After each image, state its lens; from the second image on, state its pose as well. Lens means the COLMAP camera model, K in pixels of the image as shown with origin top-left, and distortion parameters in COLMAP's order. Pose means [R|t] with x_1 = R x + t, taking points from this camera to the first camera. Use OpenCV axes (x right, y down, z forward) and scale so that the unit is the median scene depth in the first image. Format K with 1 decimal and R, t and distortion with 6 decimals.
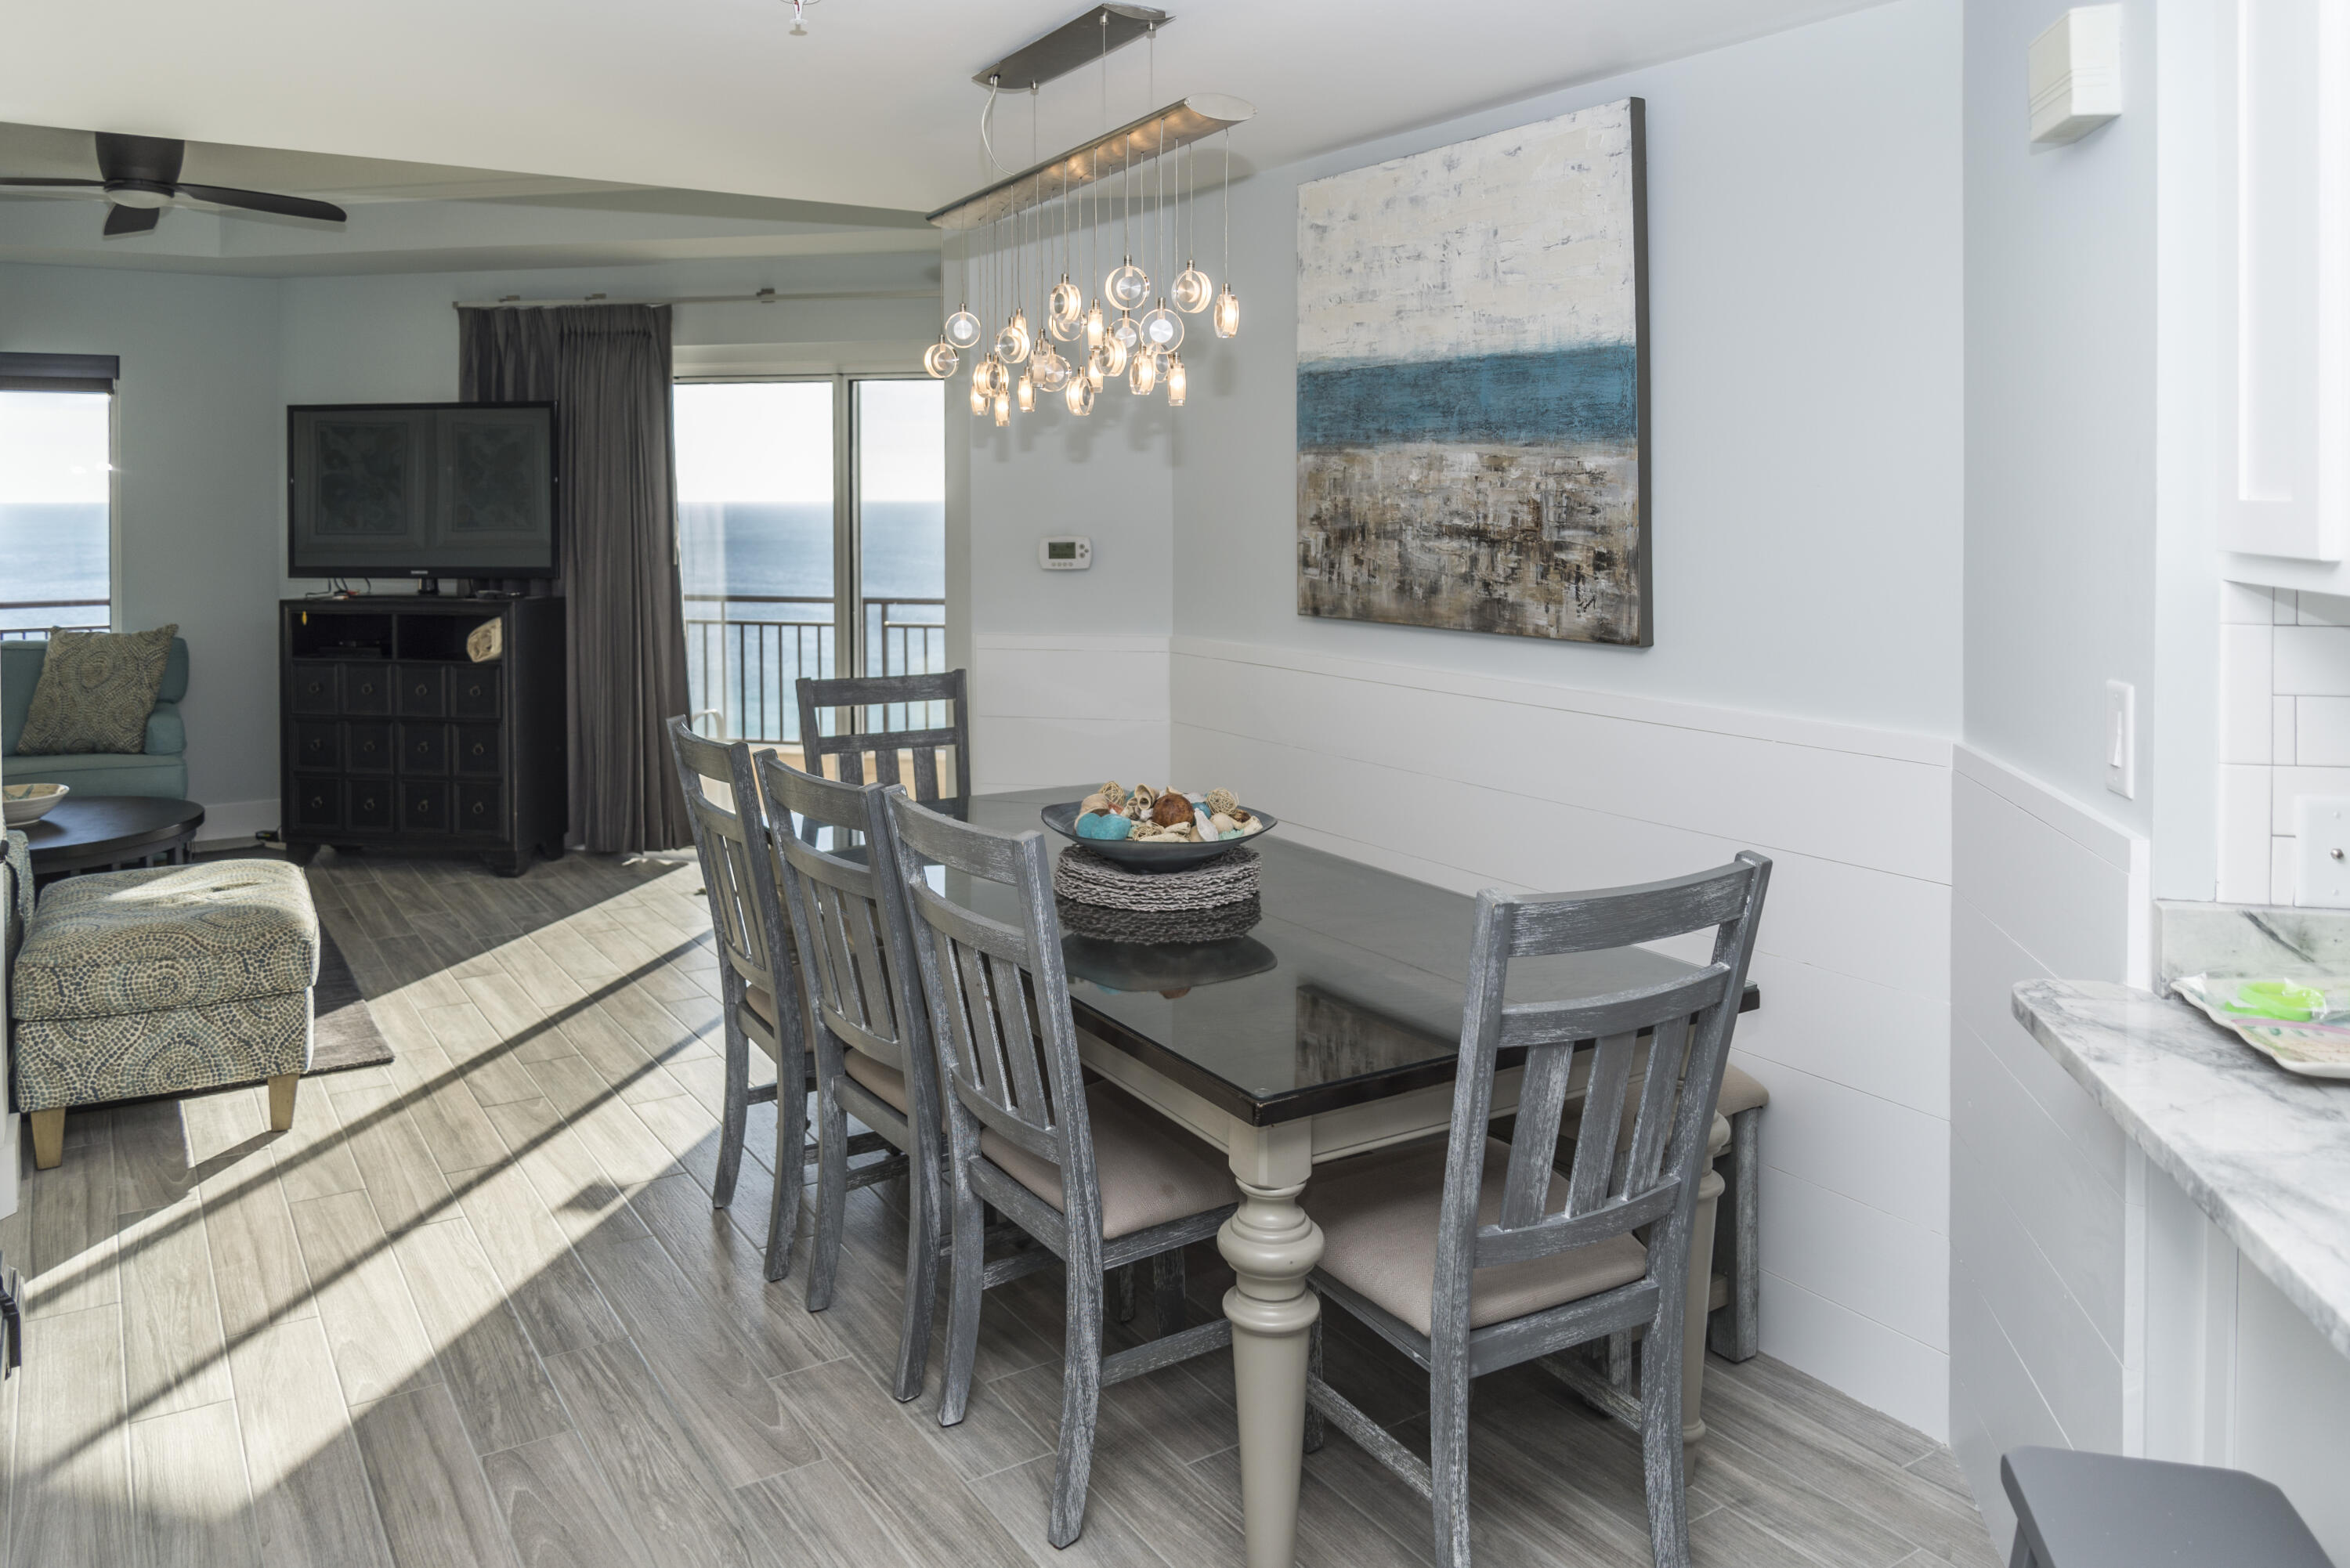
lens RADIAL K [[1661.7, 0, 1071.0], [0, 1661.7, 537.8], [0, 0, 1]] dist [0.000976, 0.000461]
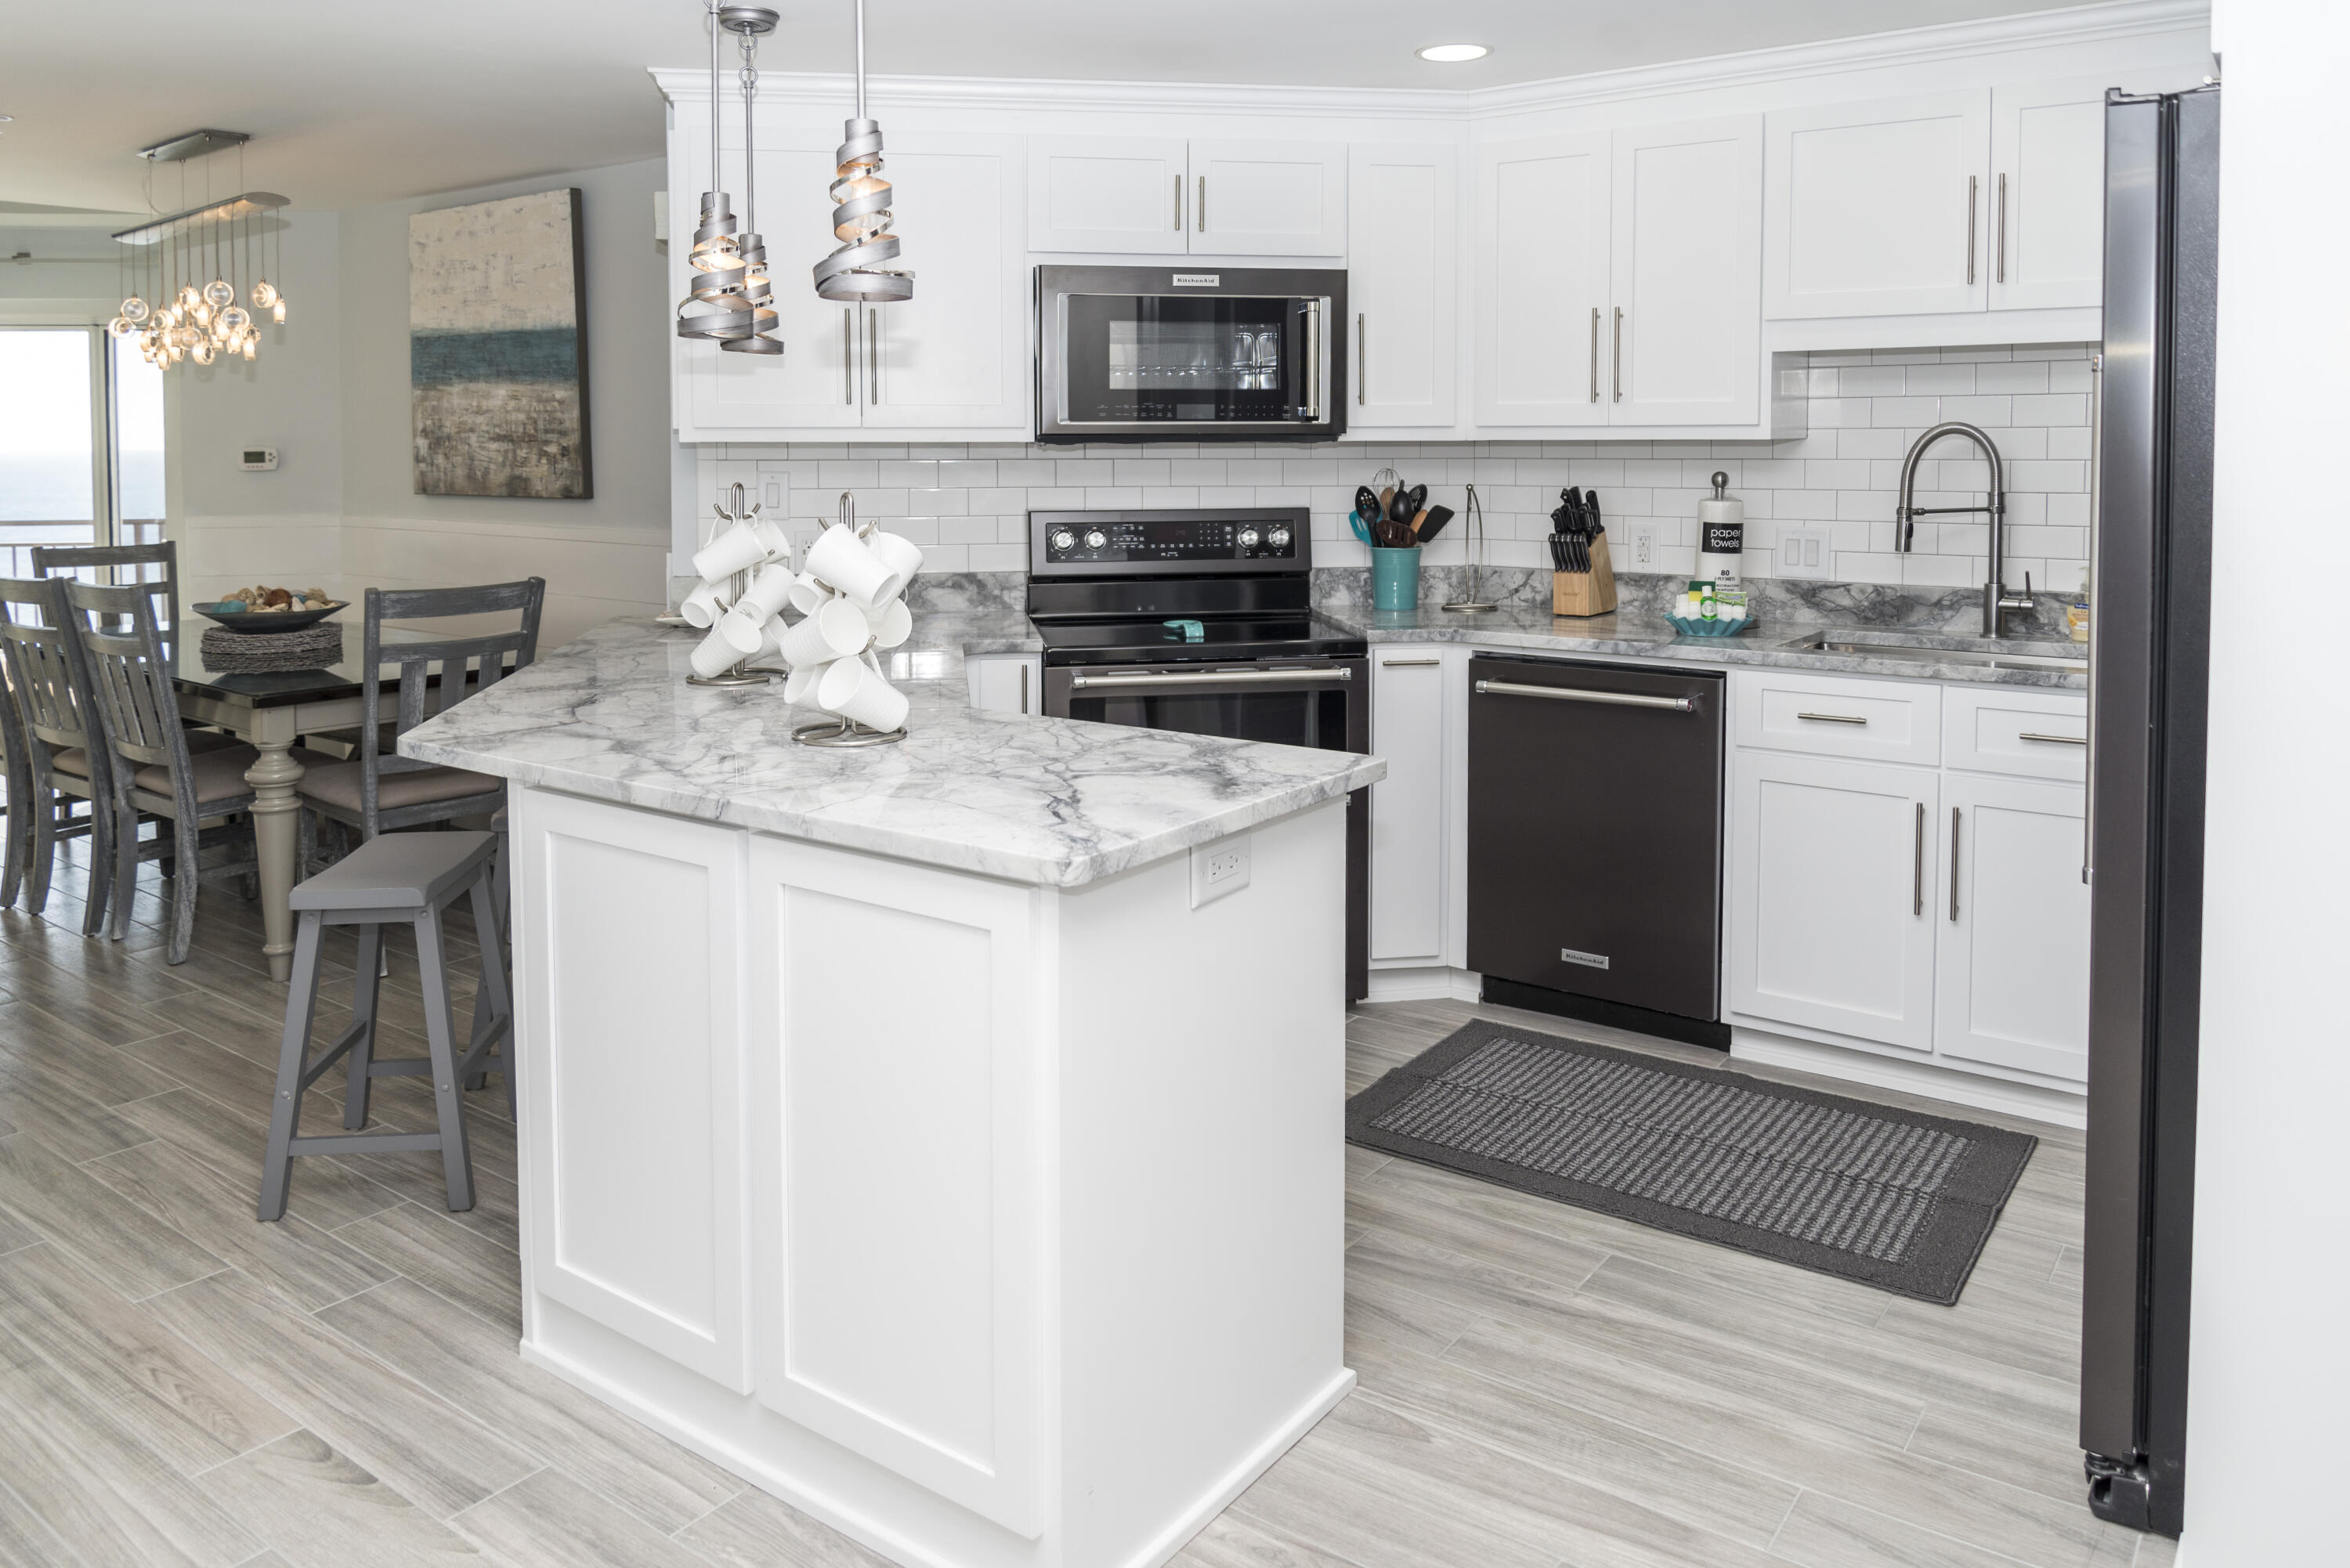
lens RADIAL K [[1661.2, 0, 1186.7], [0, 1661.2, 476.5], [0, 0, 1]] dist [-0.017885, -0.005816]
pose [[0.917071, -0.009687, 0.398607, 0.206203], [0.011572, 0.999930, -0.002321, 0.047441], [-0.398557, 0.006741, 0.917119, -0.777953]]
